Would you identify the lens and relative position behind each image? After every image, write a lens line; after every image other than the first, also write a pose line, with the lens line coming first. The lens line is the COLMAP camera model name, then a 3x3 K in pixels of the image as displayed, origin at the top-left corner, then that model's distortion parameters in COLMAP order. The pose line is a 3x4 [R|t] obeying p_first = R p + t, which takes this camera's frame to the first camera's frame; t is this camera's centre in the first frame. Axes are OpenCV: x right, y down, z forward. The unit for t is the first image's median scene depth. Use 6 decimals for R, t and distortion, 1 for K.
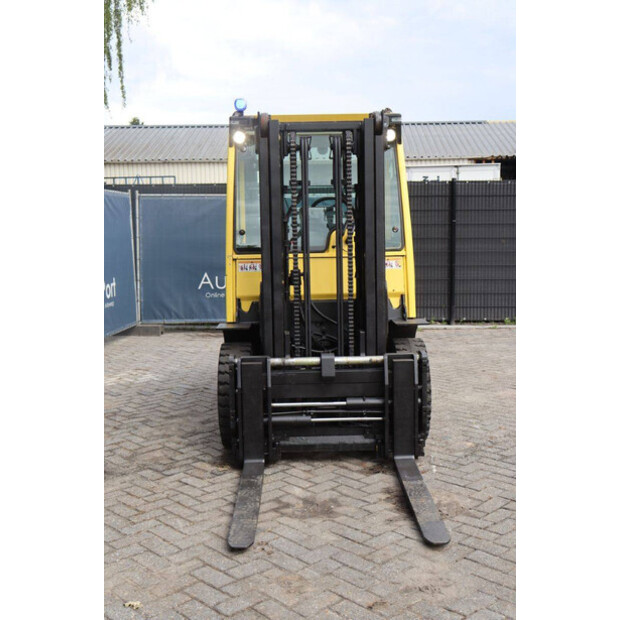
lens RADIAL K [[755.5, 0, 310.0], [0, 755.5, 310.0], [0, 0, 1]] dist [0.001275, 0.049987]
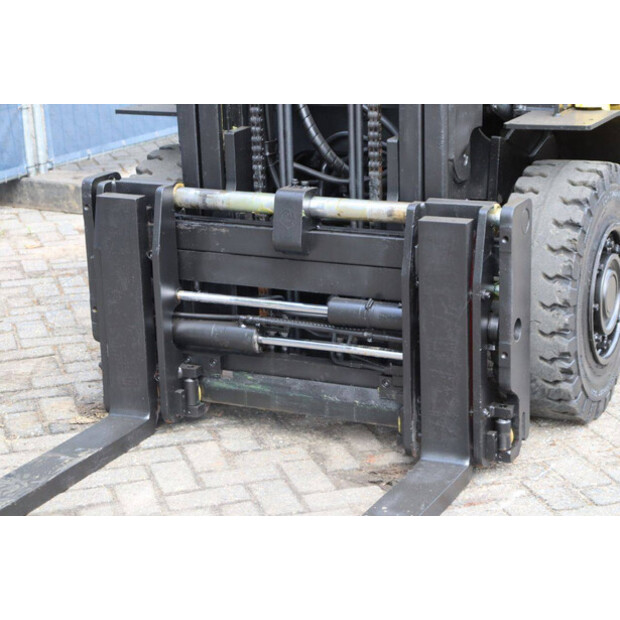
lens RADIAL K [[1454.0, 0, 310.0], [0, 1454.0, 310.0], [0, 0, 1]] dist [0.400586, 0.461251]
pose [[0.891840, 0.114380, -0.437651, 0.390142], [-0.037825, 0.982972, 0.179819, -0.021112], [0.450767, -0.143816, 0.880980, 0.284408]]
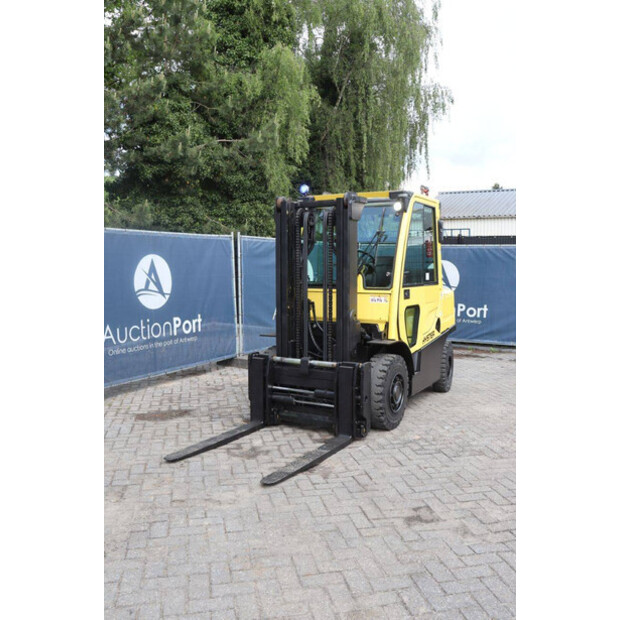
lens RADIAL K [[572.5, 0, 310.0], [0, 572.5, 310.0], [0, 0, 1]] dist [-0.092798, 0.003481]
pose [[0.856246, 0.059054, -0.513182, 0.594647], [-0.074702, 0.997157, -0.009893, -0.023637], [0.511138, 0.046807, 0.858223, 0.041649]]
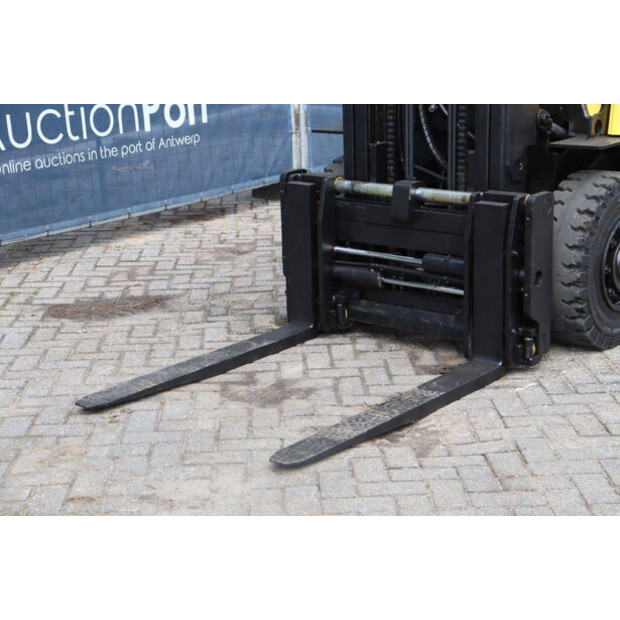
lens RADIAL K [[1228.4, 0, 310.0], [0, 1228.4, 310.0], [0, 0, 1]] dist [0.257571, 0.101149]
pose [[0.760641, 0.166796, -0.627379, 0.636702], [-0.058964, 0.980185, 0.189104, -0.028402], [0.646490, -0.106848, 0.755404, 0.141524]]
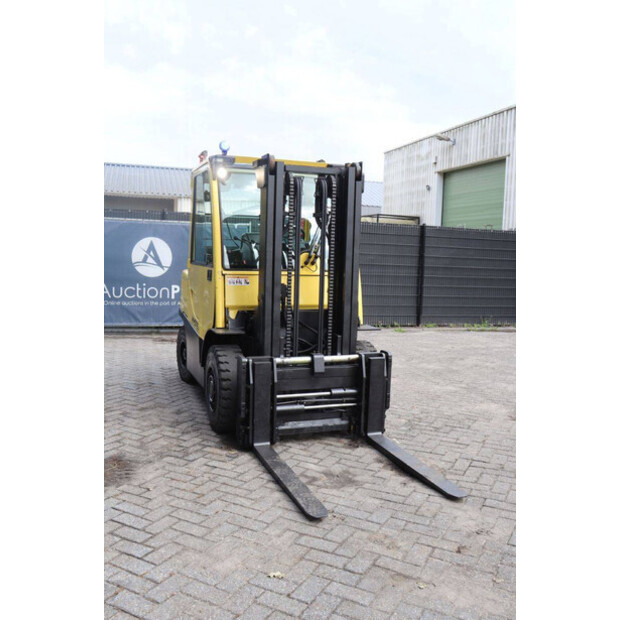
lens RADIAL K [[587.0, 0, 310.0], [0, 587.0, 310.0], [0, 0, 1]] dist [-0.096471, 0.002405]
pose [[0.944515, 0.011822, 0.328255, -0.302320], [-0.008521, 0.999898, -0.011491, -0.002089], [-0.328357, 0.008056, 0.944519, 0.099682]]
